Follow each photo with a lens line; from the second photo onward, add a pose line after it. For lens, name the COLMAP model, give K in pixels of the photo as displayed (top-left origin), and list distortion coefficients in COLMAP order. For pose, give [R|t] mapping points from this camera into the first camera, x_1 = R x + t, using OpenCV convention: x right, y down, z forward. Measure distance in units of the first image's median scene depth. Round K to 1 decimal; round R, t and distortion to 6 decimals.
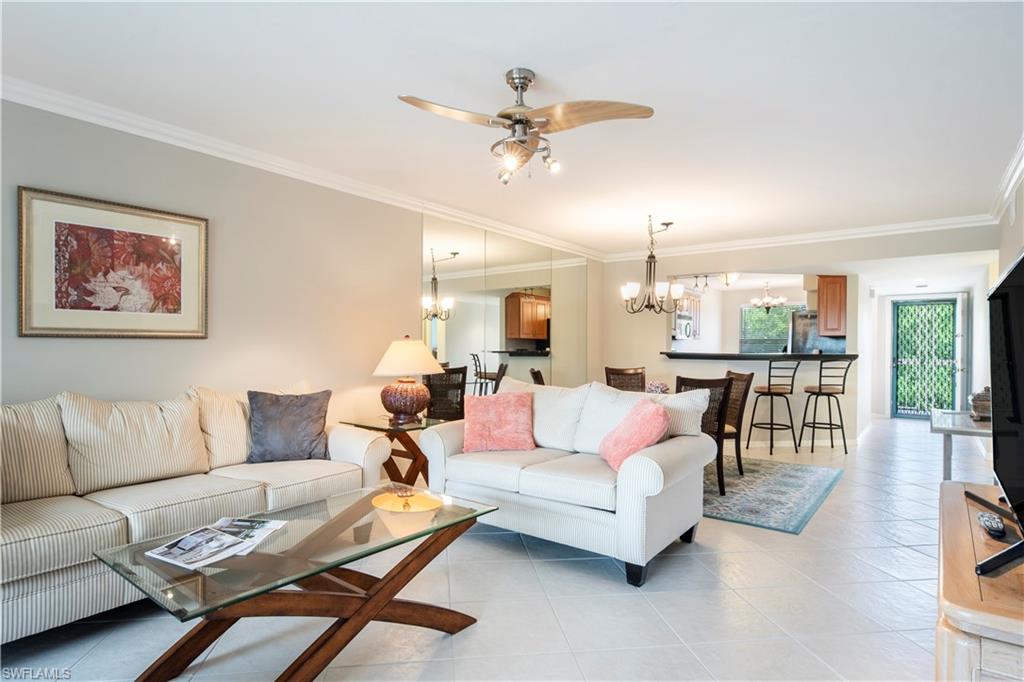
lens RADIAL K [[537.8, 0, 509.3], [0, 537.8, 350.8], [0, 0, 1]] dist [0.000051, -0.000419]
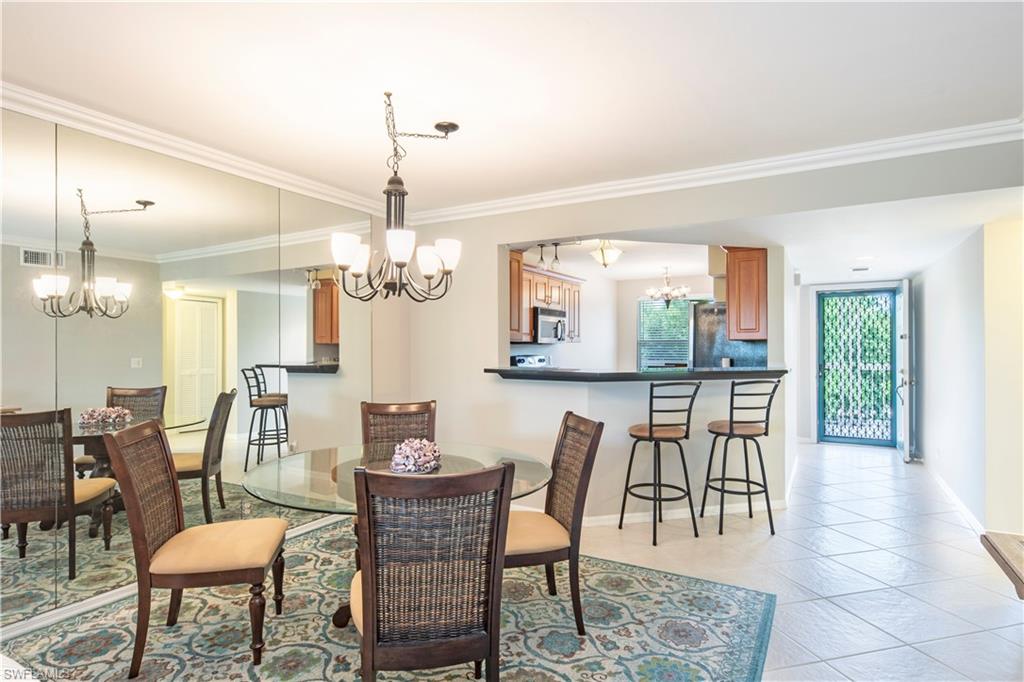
lens RADIAL K [[549.9, 0, 512.5], [0, 549.9, 345.8], [0, 0, 1]] dist [-0.000753, 0.000301]
pose [[0.989531, -0.010281, 0.143952, 0.236791], [0.011294, 0.999917, -0.006223, -0.020663], [-0.143876, 0.007784, 0.989565, 0.406619]]
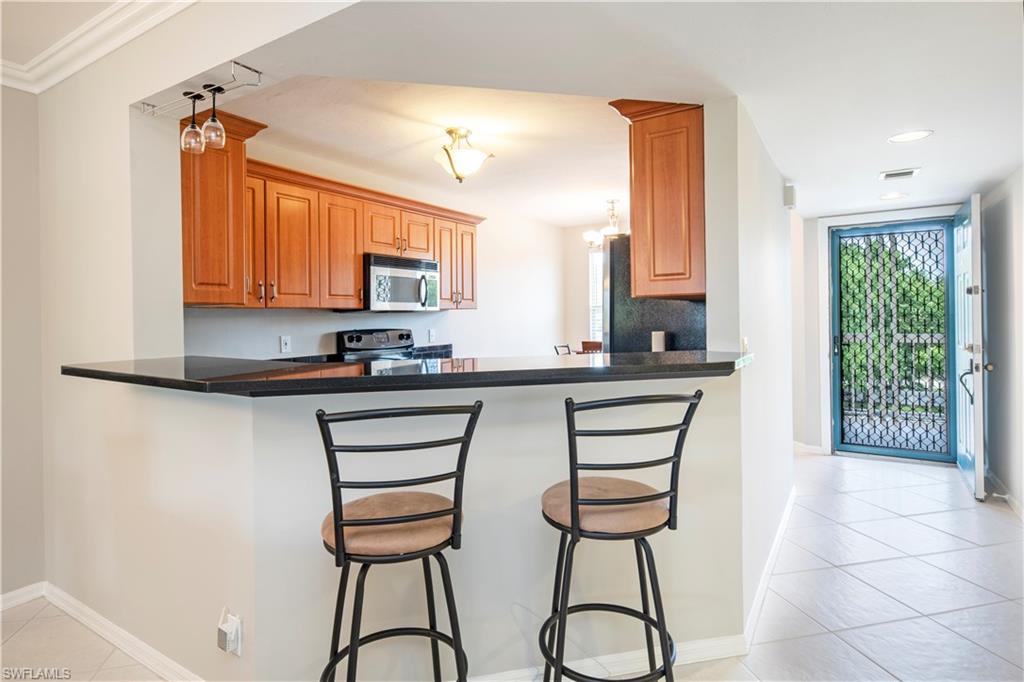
lens RADIAL K [[549.9, 0, 501.2], [0, 549.9, 323.2], [0, 0, 1]] dist [-0.002262, -0.001176]
pose [[0.995399, -0.025369, 0.092396, 0.506195], [0.024946, 0.999672, 0.005732, -0.016677], [-0.092511, -0.003401, 0.995706, 0.734327]]
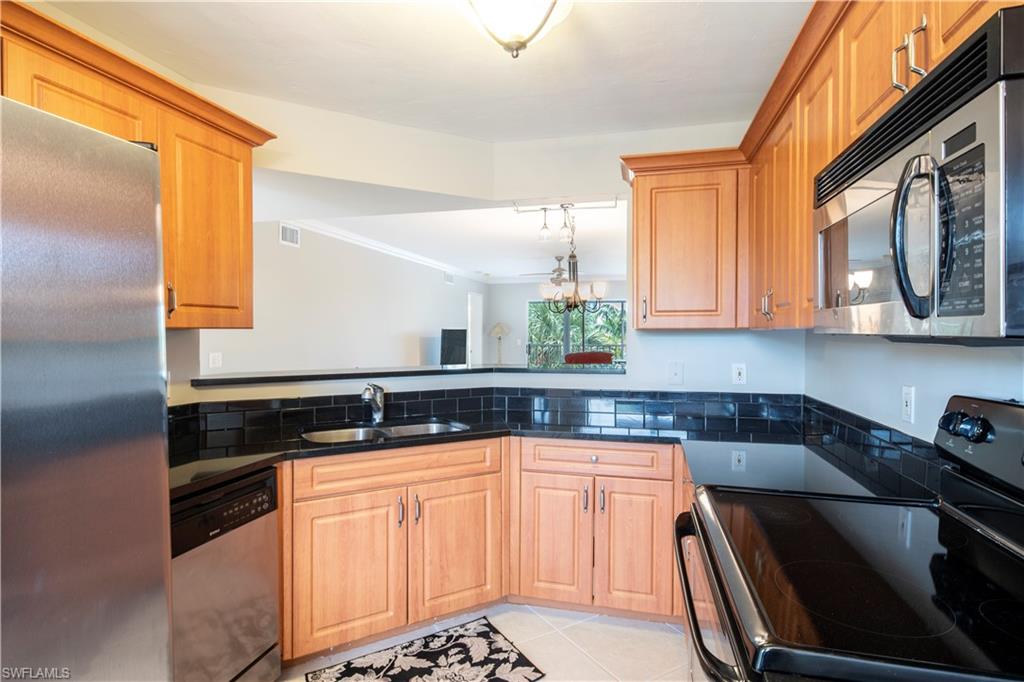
lens RADIAL K [[538.2, 0, 509.4], [0, 538.2, 336.7], [0, 0, 1]] dist [0.004073, 0.000126]
pose [[-0.919749, -0.000771, -0.392507, 0.619761], [-0.006440, 0.999893, 0.013128, -0.031978], [0.392455, 0.014602, -0.919655, 1.509352]]
